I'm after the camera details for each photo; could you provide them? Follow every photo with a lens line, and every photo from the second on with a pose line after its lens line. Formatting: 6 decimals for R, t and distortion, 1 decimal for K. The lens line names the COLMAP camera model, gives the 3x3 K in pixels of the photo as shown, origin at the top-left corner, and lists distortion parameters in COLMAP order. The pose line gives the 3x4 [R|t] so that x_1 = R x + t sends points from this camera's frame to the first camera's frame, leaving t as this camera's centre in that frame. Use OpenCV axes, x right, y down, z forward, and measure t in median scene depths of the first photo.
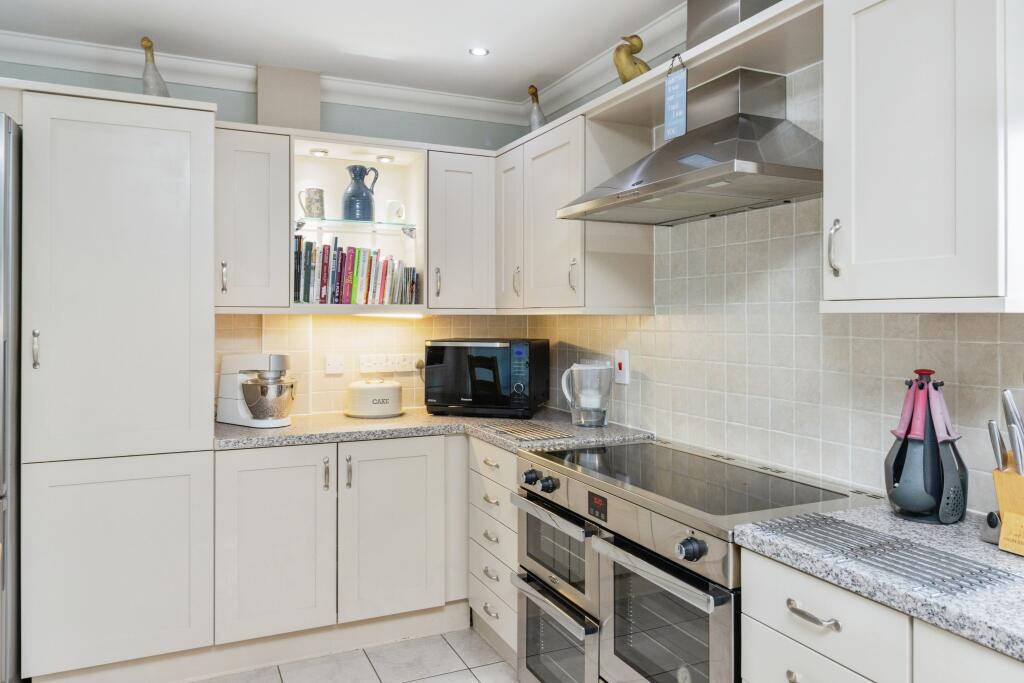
lens RADIAL K [[732.3, 0, 512.2], [0, 732.3, 318.6], [0, 0, 1]] dist [-0.003430, -0.002640]
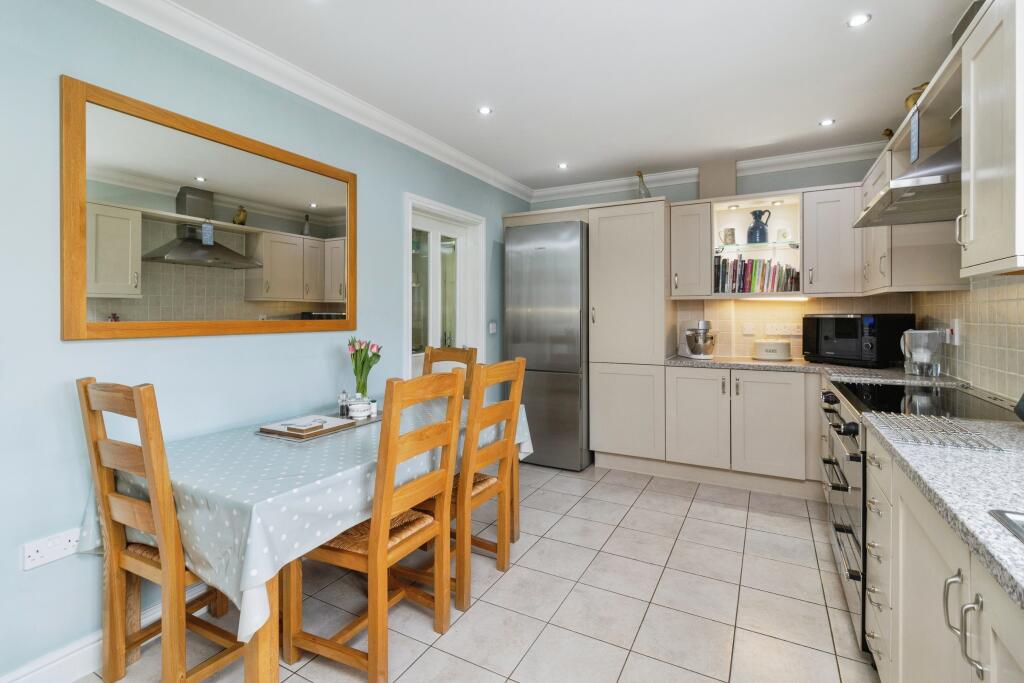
lens RADIAL K [[470.4, 0, 514.6], [0, 470.4, 324.8], [0, 0, 1]] dist [0.030446, 0.000527]
pose [[0.604529, 0.015799, -0.796426, 0.336876], [0.002107, 0.999768, 0.021432, 0.030984], [0.796580, -0.014635, 0.604356, -0.116808]]
